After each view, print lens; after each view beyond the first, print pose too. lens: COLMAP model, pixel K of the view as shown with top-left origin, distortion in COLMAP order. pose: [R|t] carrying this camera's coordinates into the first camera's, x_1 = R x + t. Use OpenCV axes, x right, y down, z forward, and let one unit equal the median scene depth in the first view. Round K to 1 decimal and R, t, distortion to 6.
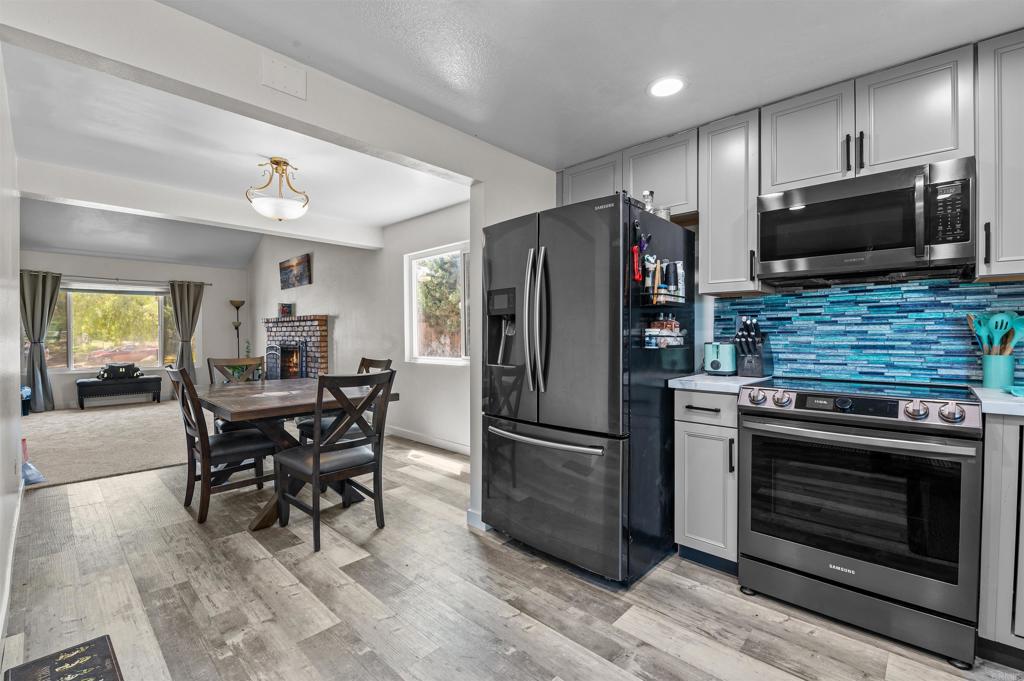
lens RADIAL K [[451.6, 0, 502.7], [0, 451.6, 338.9], [0, 0, 1]] dist [0.002874, -0.000482]
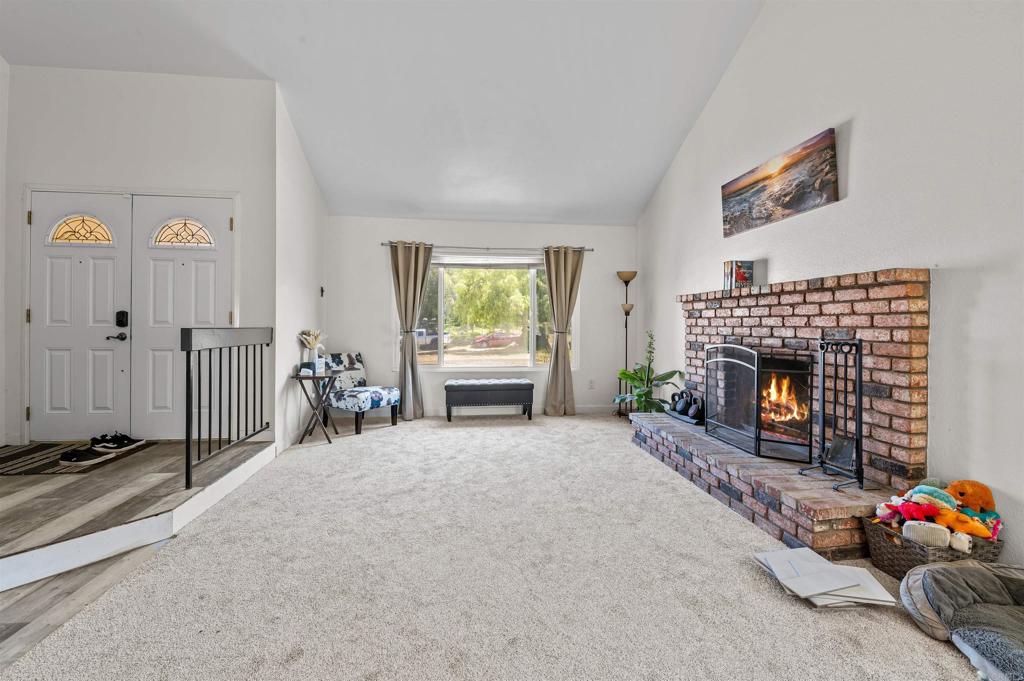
lens RADIAL K [[451.6, 0, 508.8], [0, 451.6, 331.6], [0, 0, 1]] dist [0.002874, -0.000482]
pose [[0.784564, 0.017072, -0.619813, -0.375024], [-0.013853, 0.999854, 0.010004, -0.002112], [0.619893, 0.000738, 0.784686, 0.455629]]
